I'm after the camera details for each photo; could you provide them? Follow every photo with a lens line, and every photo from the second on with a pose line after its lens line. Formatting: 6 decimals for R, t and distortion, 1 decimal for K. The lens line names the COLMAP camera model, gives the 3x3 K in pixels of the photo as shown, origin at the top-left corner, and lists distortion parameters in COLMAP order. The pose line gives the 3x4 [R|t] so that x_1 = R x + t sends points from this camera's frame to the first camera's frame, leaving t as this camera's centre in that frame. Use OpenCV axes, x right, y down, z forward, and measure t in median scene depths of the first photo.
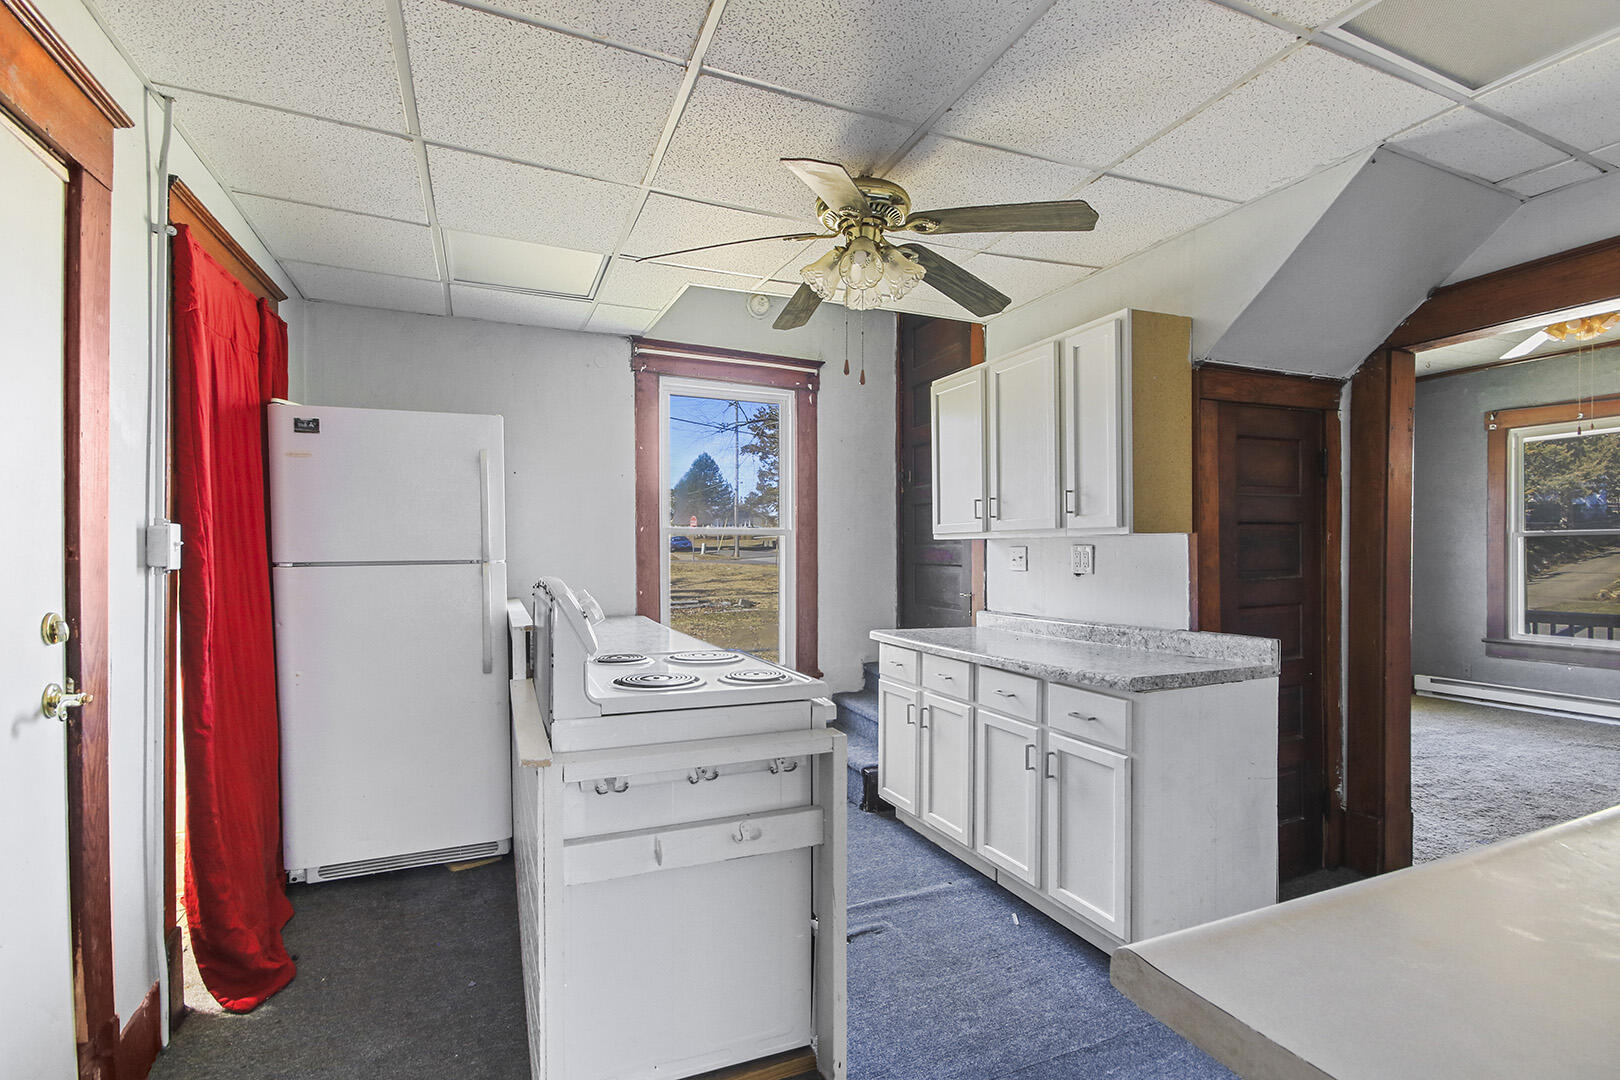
lens RADIAL K [[760.2, 0, 824.4], [0, 760.2, 562.1], [0, 0, 1]] dist [-0.003657, -0.001102]
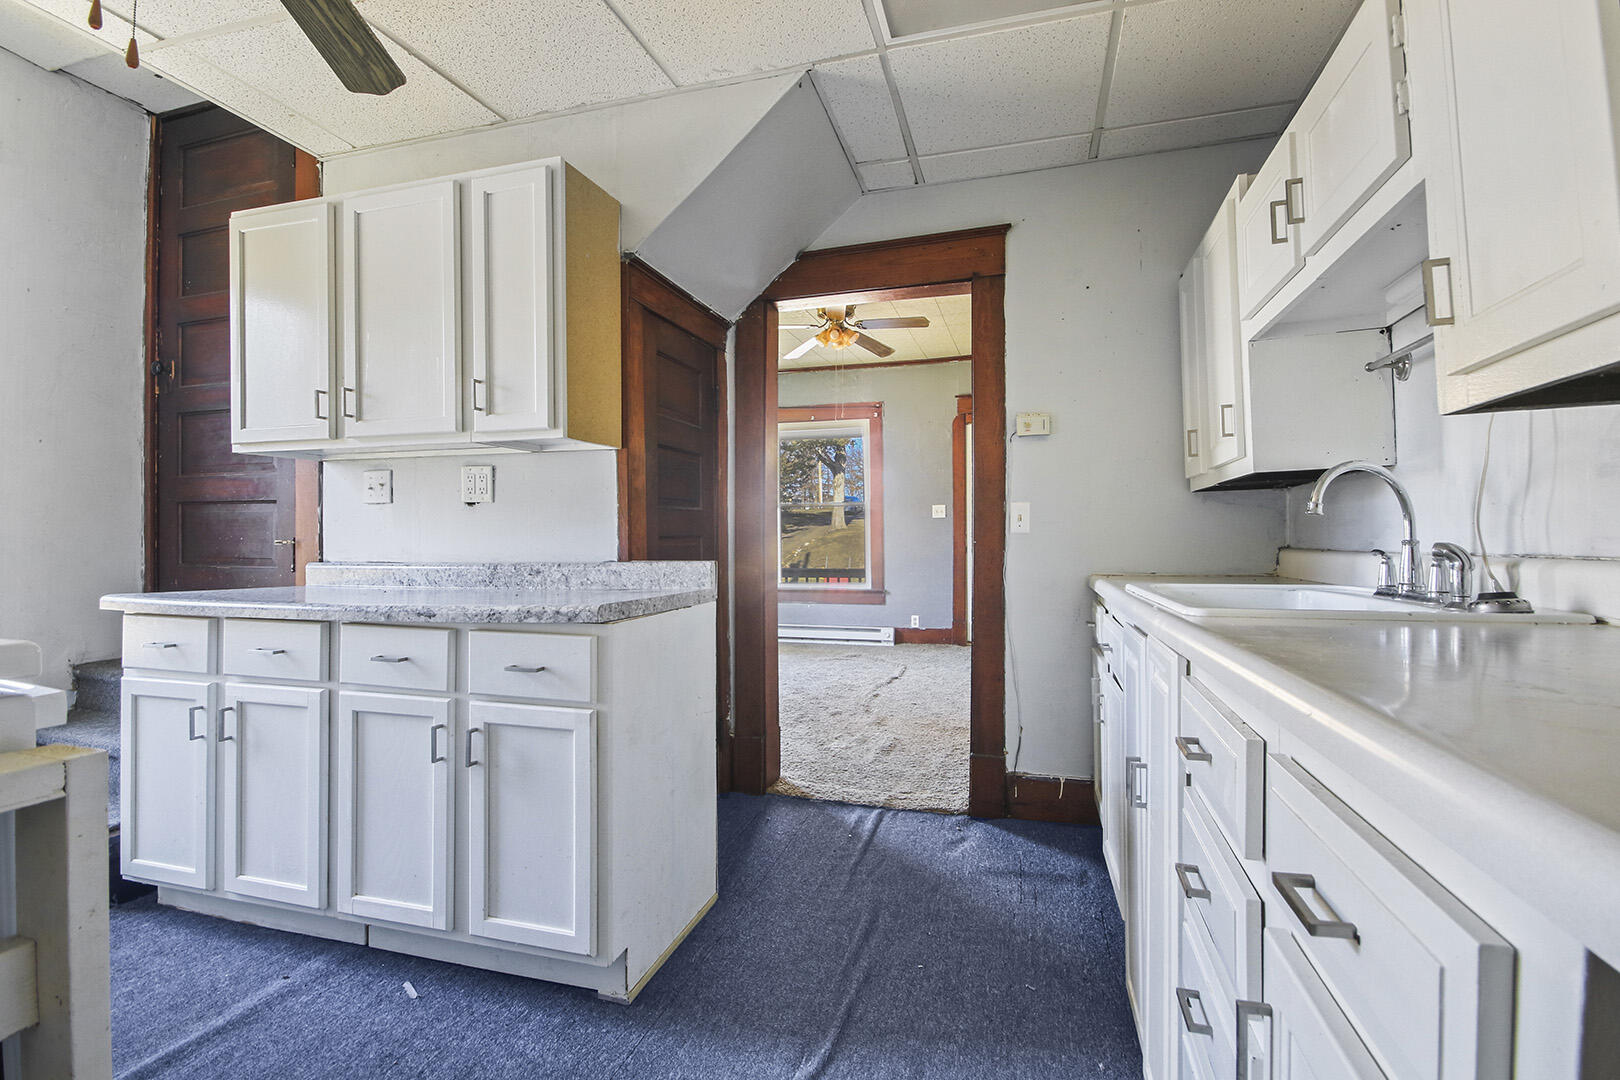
lens RADIAL K [[749.8, 0, 814.3], [0, 749.8, 529.5], [0, 0, 1]] dist [-0.001257, -0.001583]
pose [[0.653957, 0.007933, 0.756490, -0.019698], [0.014001, 0.999647, -0.022587, 0.072187], [-0.756402, 0.025363, 0.653615, 0.254492]]
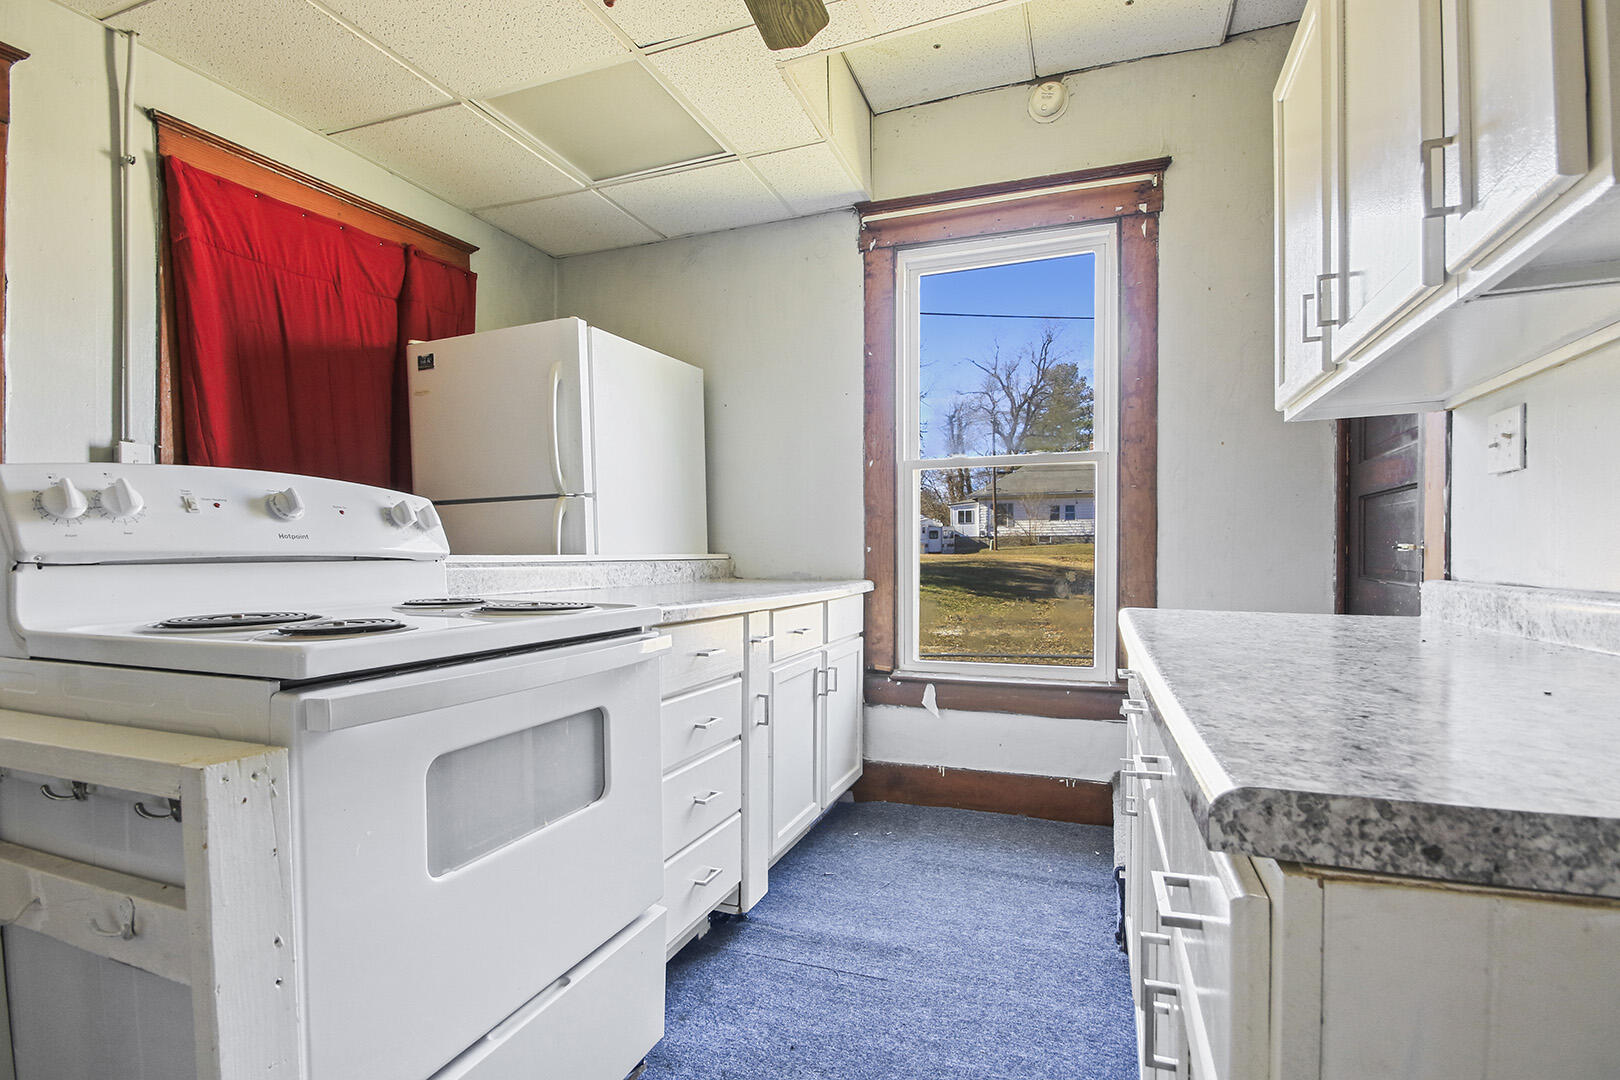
lens RADIAL K [[782.4, 0, 808.6], [0, 782.4, 560.7], [0, 0, 1]] dist [-0.002106, -0.000487]
pose [[0.704784, 0.001506, -0.709420, 0.349653], [-0.001210, 0.999999, 0.000921, 0.068840], [0.709421, 0.000209, 0.704785, 0.573869]]
